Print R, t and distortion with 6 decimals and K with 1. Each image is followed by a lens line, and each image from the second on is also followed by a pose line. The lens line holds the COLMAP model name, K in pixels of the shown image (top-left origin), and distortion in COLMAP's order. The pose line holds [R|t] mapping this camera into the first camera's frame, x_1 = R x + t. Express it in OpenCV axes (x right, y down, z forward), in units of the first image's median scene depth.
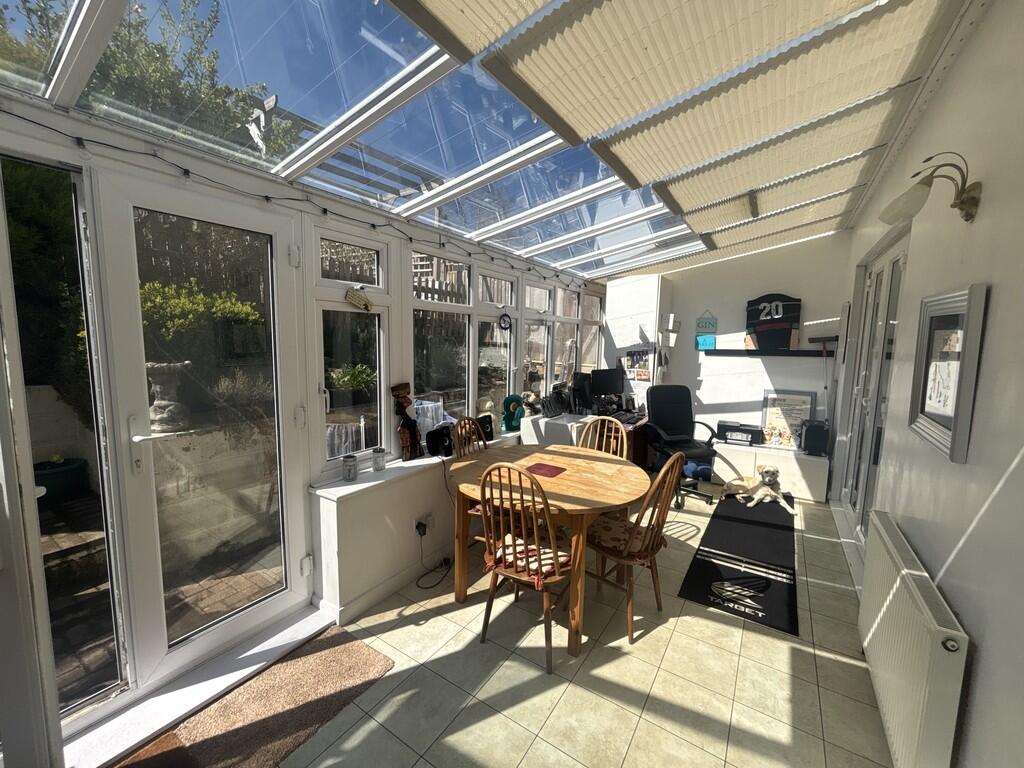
lens RADIAL K [[415.8, 0, 511.3], [0, 415.8, 382.1], [0, 0, 1]] dist [0.007417, -0.001086]
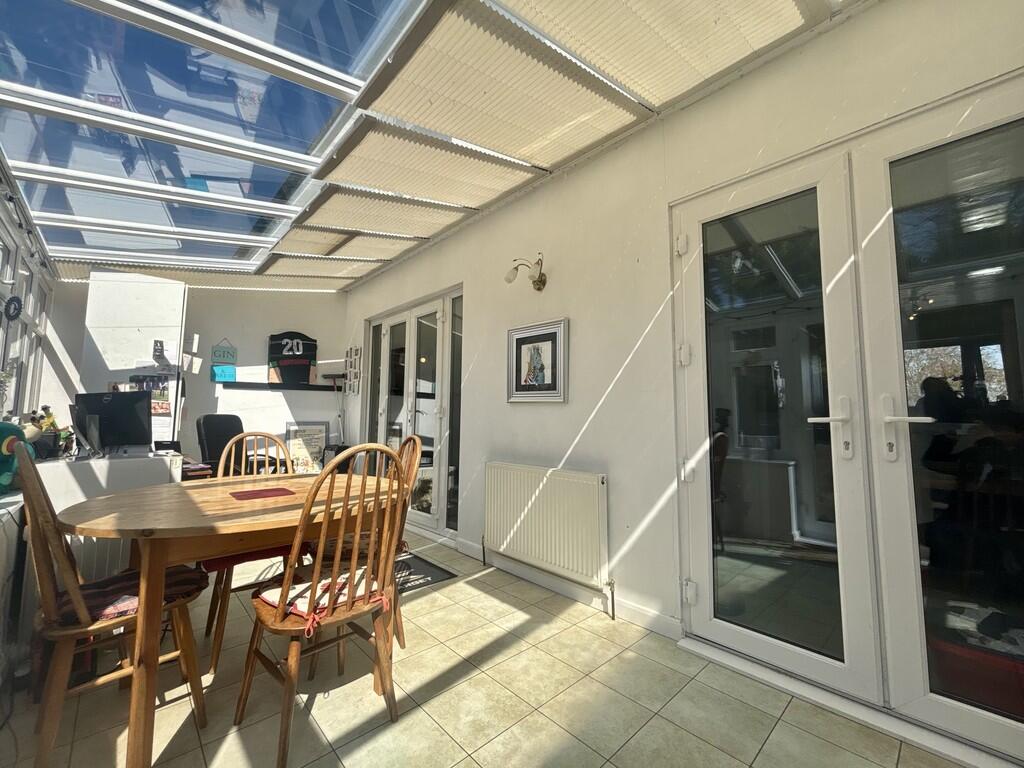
lens RADIAL K [[415.8, 0, 511.1], [0, 415.8, 381.4], [0, 0, 1]] dist [0.007417, -0.001086]
pose [[0.241522, 0.067389, 0.968053, -0.268205], [0.099118, 0.990655, -0.093692, 0.071016], [-0.965320, 0.118580, 0.232585, 0.224964]]
